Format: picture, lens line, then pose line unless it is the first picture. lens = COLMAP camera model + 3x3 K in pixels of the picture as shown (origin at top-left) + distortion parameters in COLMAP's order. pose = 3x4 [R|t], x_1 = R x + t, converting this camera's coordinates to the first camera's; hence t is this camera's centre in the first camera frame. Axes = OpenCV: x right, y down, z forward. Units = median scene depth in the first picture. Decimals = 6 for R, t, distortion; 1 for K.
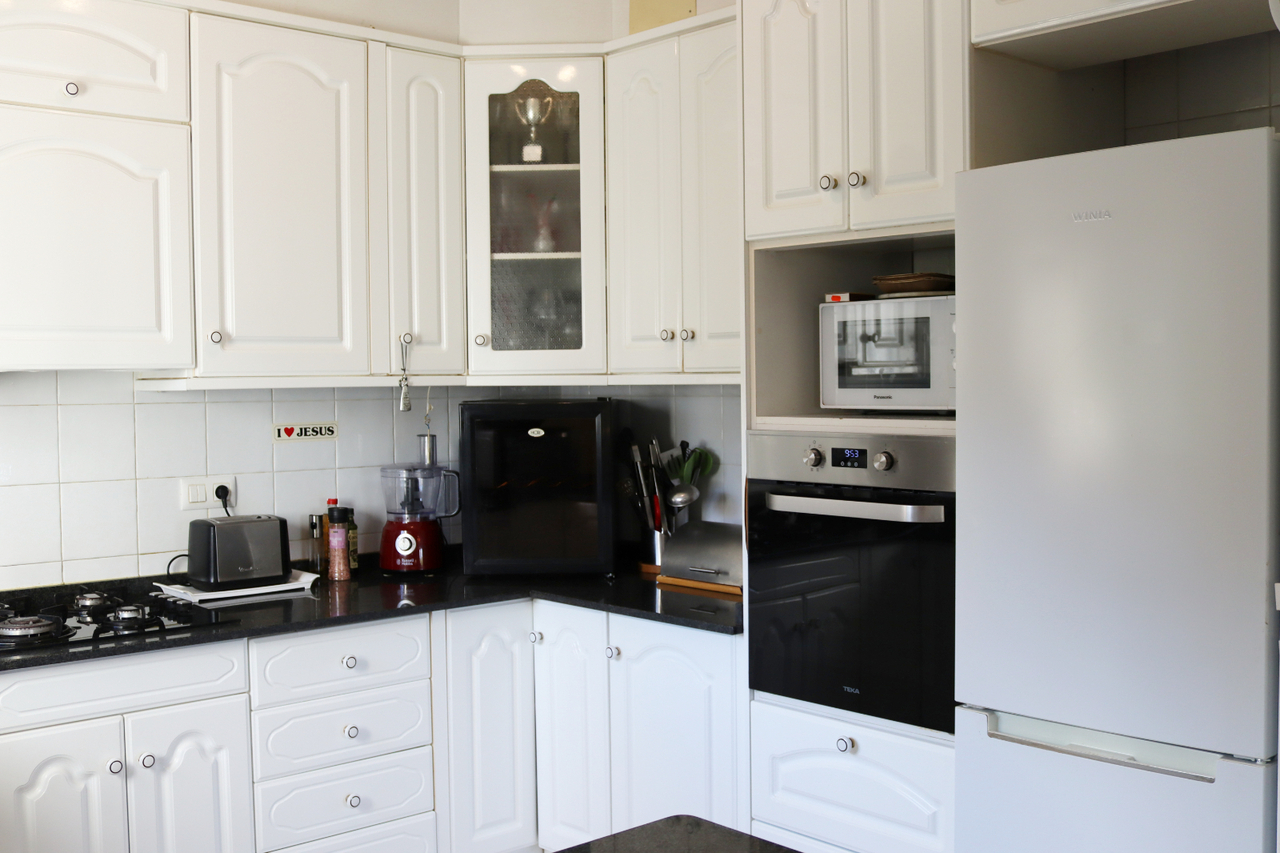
lens RADIAL K [[1321.2, 0, 640.0], [0, 1321.2, 426.5], [0, 0, 1]] dist [-0.117452, 0.154314]
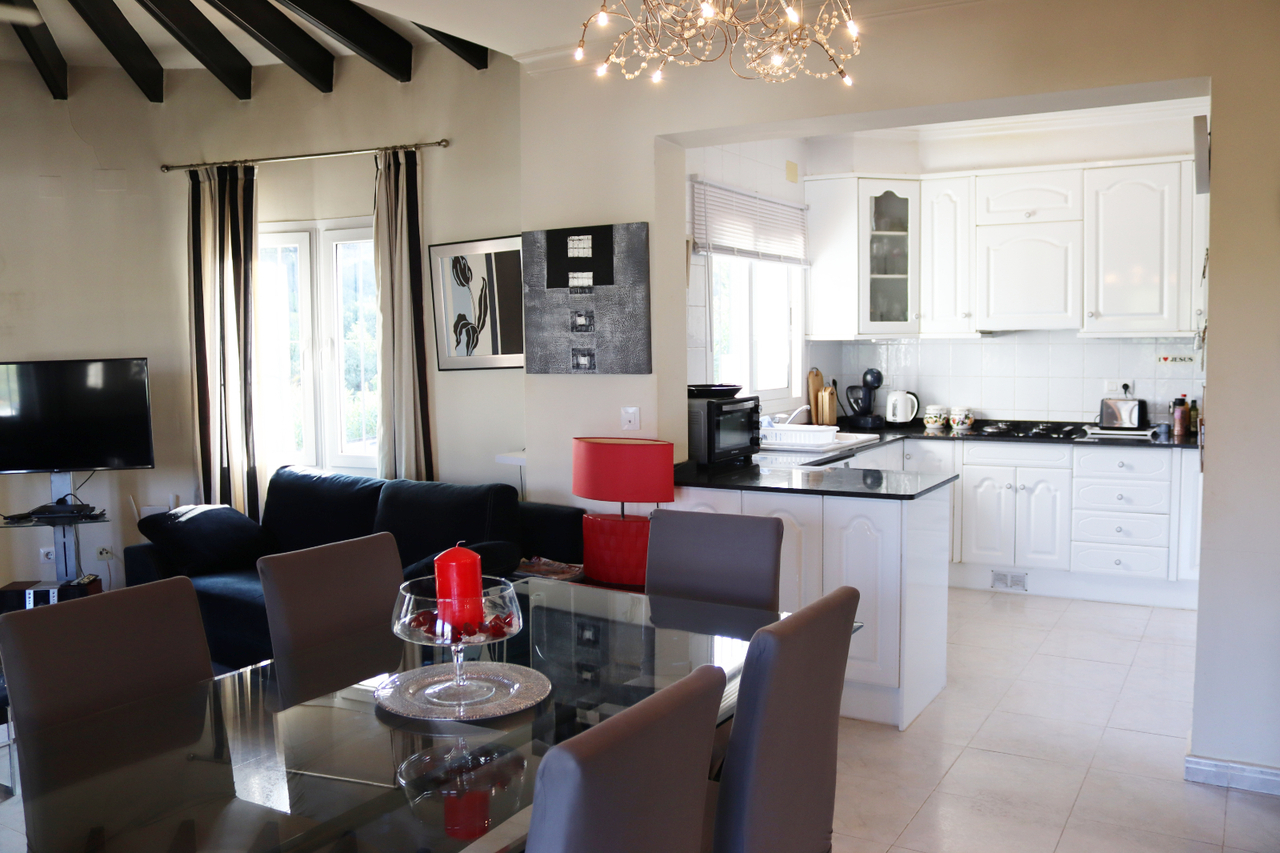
lens RADIAL K [[1045.5, 0, 640.0], [0, 1045.5, 426.5], [0, 0, 1]] dist [-0.161621, 0.133961]
pose [[0.294205, 0.082515, -0.952174, 1.013396], [-0.020025, 0.996580, 0.080176, -0.001225], [0.955532, -0.004521, 0.294851, -0.226514]]
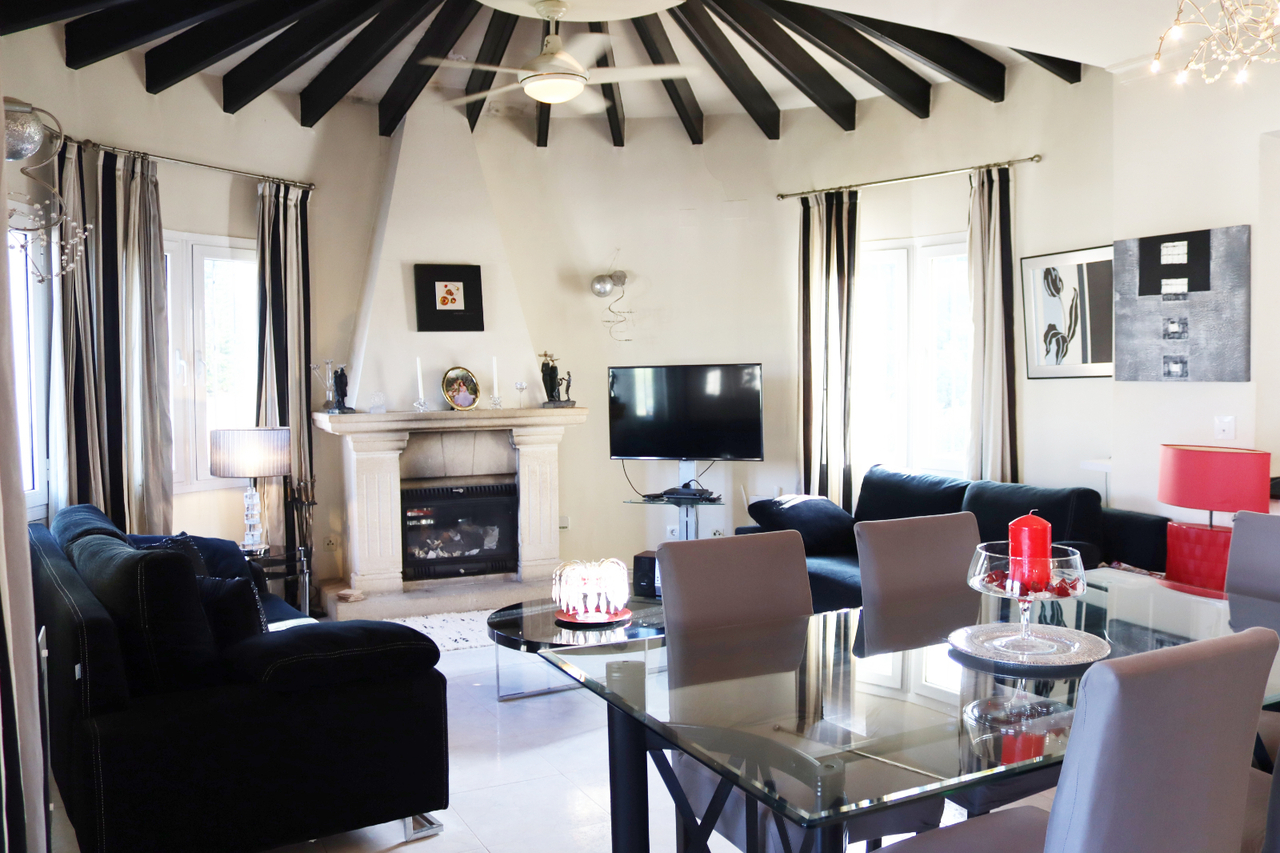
lens RADIAL K [[1045.5, 0, 640.0], [0, 1045.5, 426.5], [0, 0, 1]] dist [-0.161621, 0.133961]
pose [[-0.256287, 0.063448, -0.964516, 1.144032], [-0.019817, 0.997289, 0.070869, 0.023677], [0.966398, 0.037276, -0.254335, -0.229494]]
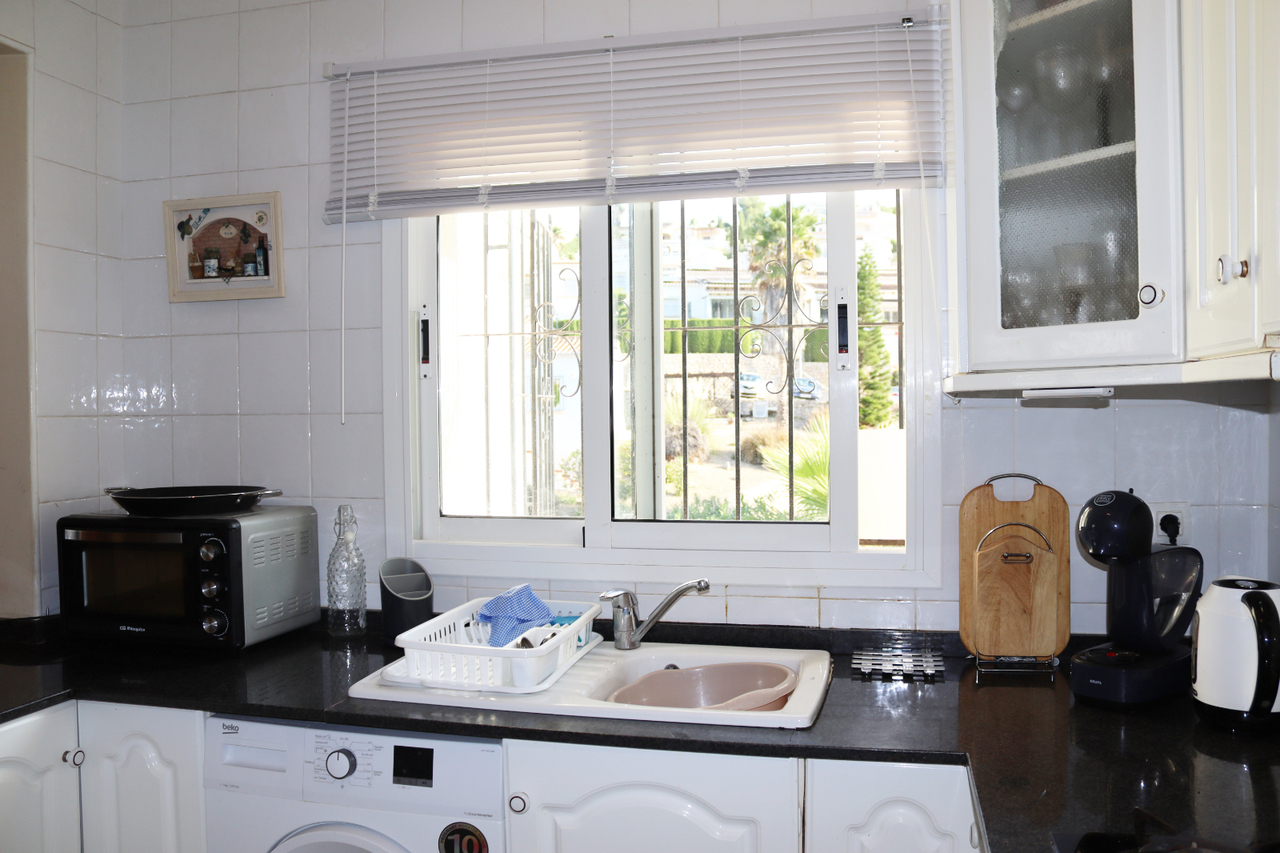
lens RADIAL K [[1045.5, 0, 640.0], [0, 1045.5, 426.5], [0, 0, 1]] dist [-0.161621, 0.133961]
pose [[-0.819034, 0.028470, -0.573038, -0.082362], [-0.000851, 0.998707, 0.050834, -0.022314], [0.573744, 0.042122, -0.817951, 0.932544]]
